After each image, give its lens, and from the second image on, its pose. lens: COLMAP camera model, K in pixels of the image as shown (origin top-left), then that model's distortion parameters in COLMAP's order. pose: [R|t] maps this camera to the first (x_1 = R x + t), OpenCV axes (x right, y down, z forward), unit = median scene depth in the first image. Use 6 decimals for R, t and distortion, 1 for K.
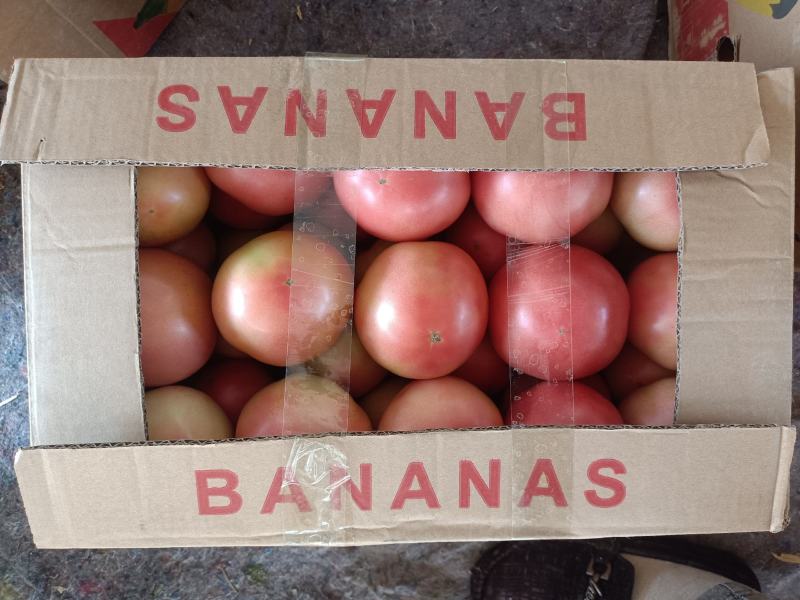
lens RADIAL K [[619.4, 0, 400.0], [0, 619.4, 300.0], [0, 0, 1]] dist [-0.005358, -0.010535]
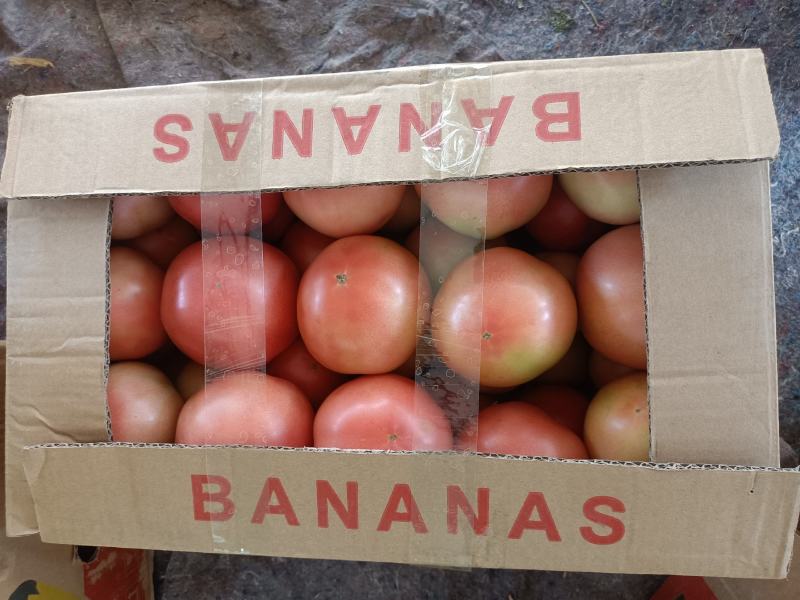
lens RADIAL K [[619.4, 0, 400.0], [0, 619.4, 300.0], [0, 0, 1]] dist [-0.005358, -0.010535]
pose [[-0.994174, 0.001960, 0.107770, -0.149484], [-0.003321, -0.999917, -0.012457, 0.041268], [0.107737, -0.012742, 0.994098, 0.024262]]
